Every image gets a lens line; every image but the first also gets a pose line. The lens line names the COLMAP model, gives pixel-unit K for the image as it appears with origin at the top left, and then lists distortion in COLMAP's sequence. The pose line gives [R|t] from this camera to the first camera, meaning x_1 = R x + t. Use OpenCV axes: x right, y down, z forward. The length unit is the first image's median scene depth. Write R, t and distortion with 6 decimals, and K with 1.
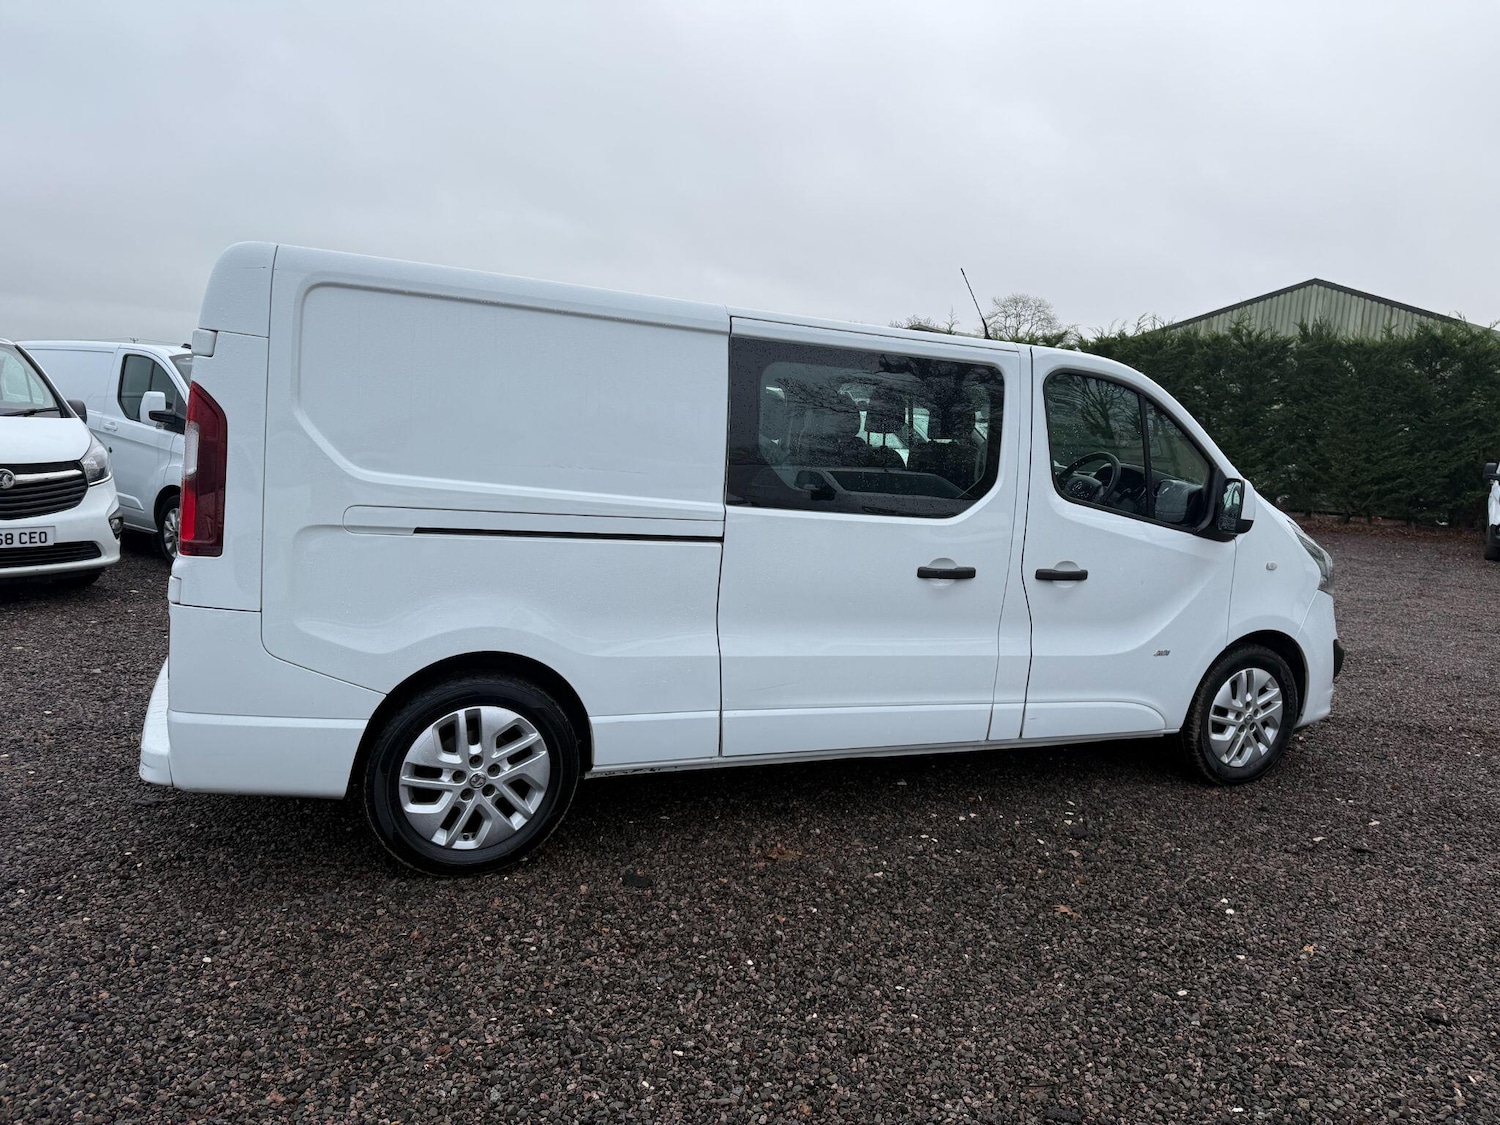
lens RADIAL K [[1059.7, 0, 753.8], [0, 1059.7, 555.2], [0, 0, 1]] dist [0.056112, -0.068450]
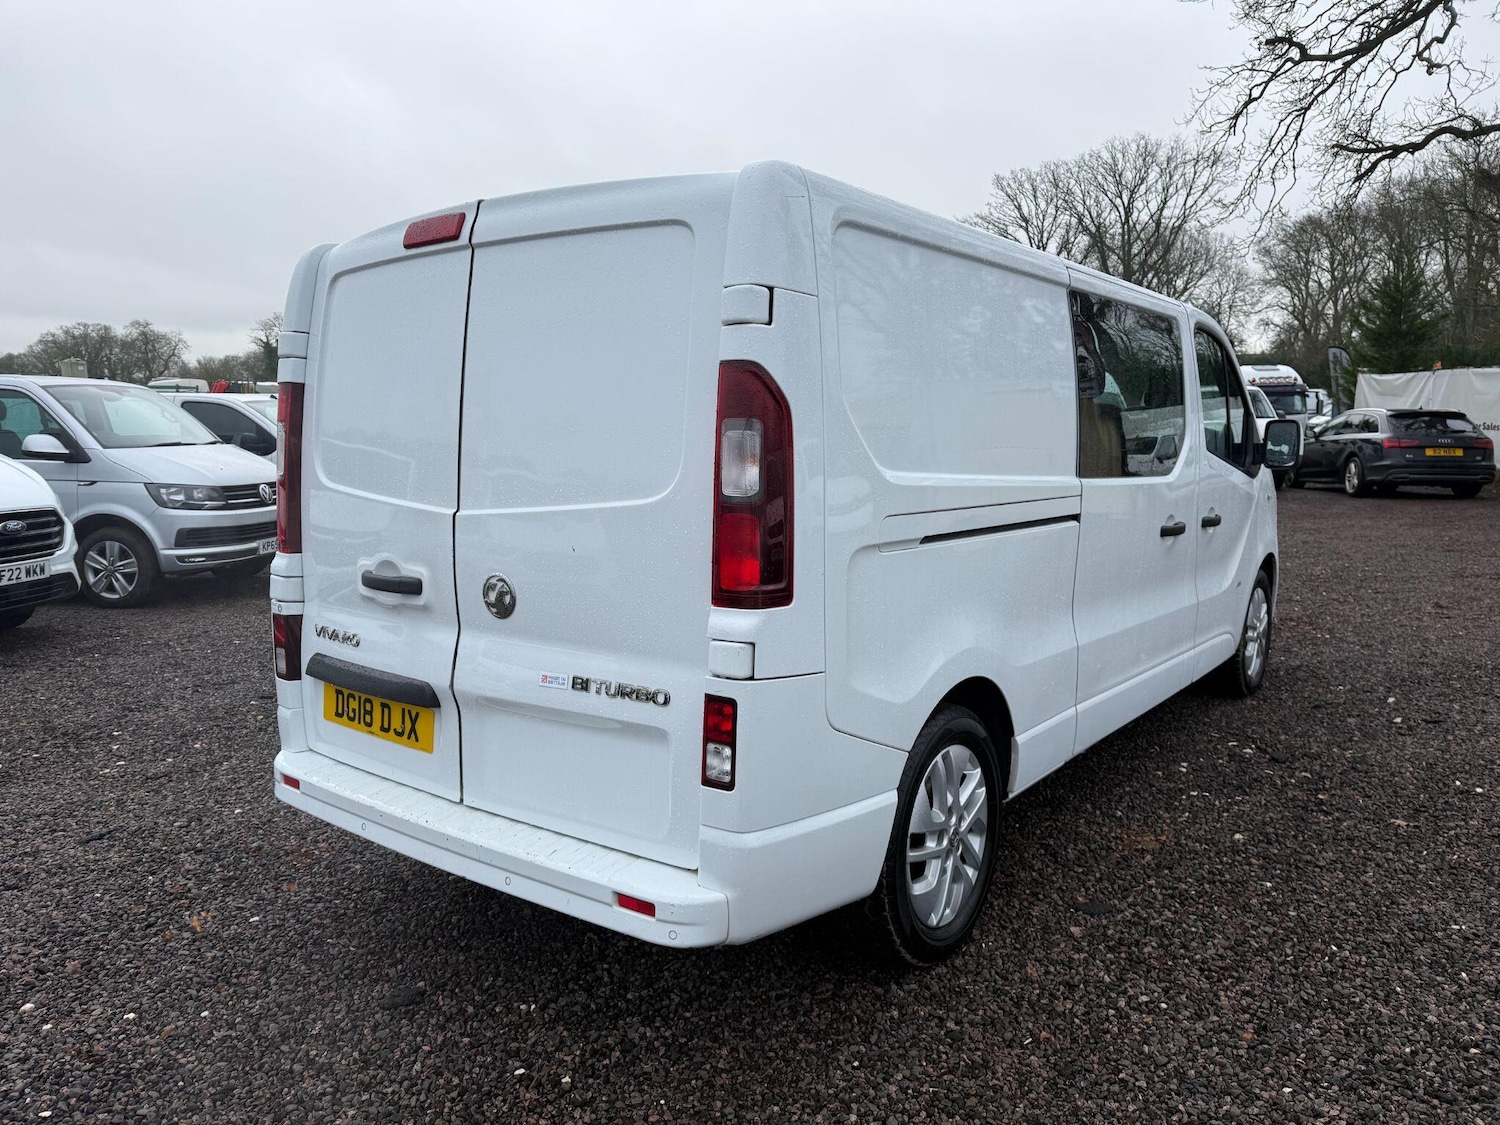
lens RADIAL K [[1071.4, 0, 752.1], [0, 1071.4, 547.9], [0, 0, 1]] dist [0.028954, -0.031755]
pose [[0.881945, -0.121500, 0.455424, -0.699805], [0.119425, 0.992279, 0.033453, -0.052544], [-0.455972, 0.024885, 0.889646, 0.309703]]
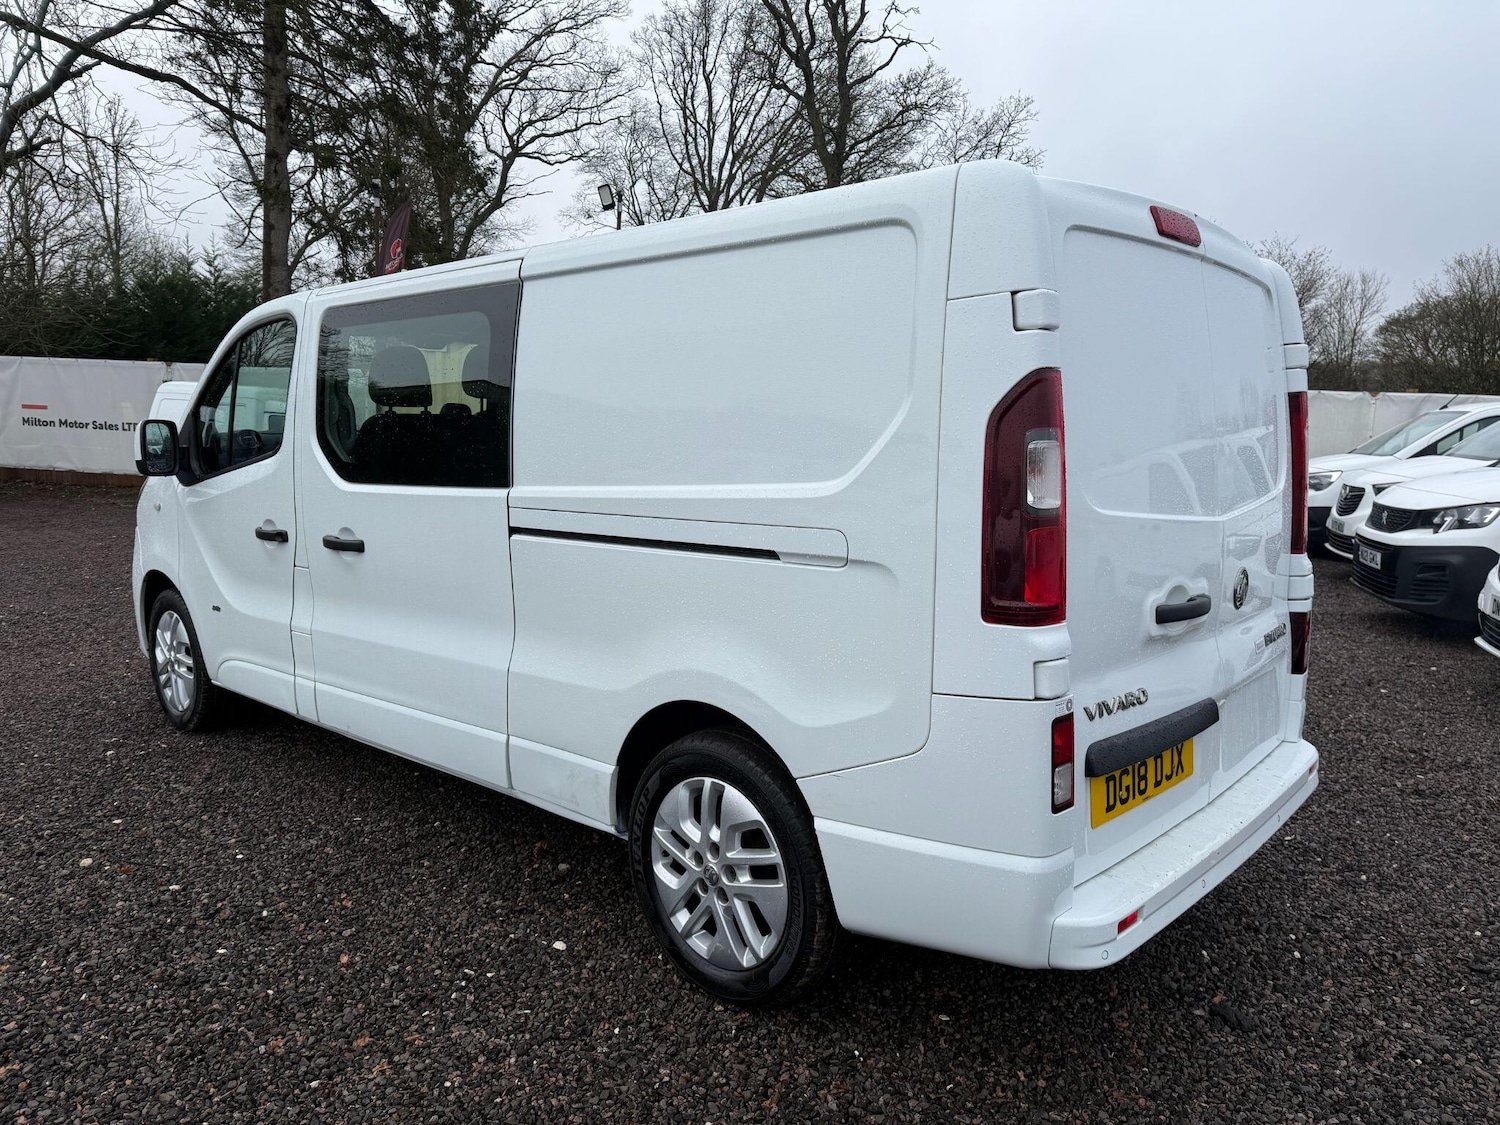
lens RADIAL K [[1082.3, 0, 750.9], [0, 1082.3, 560.7], [0, 0, 1]] dist [0.006960, -0.004578]
pose [[-0.381805, -0.181457, 0.906255, -1.093859], [0.078423, 0.970641, 0.227388, -0.240522], [-0.920910, 0.157890, -0.356366, 1.592964]]
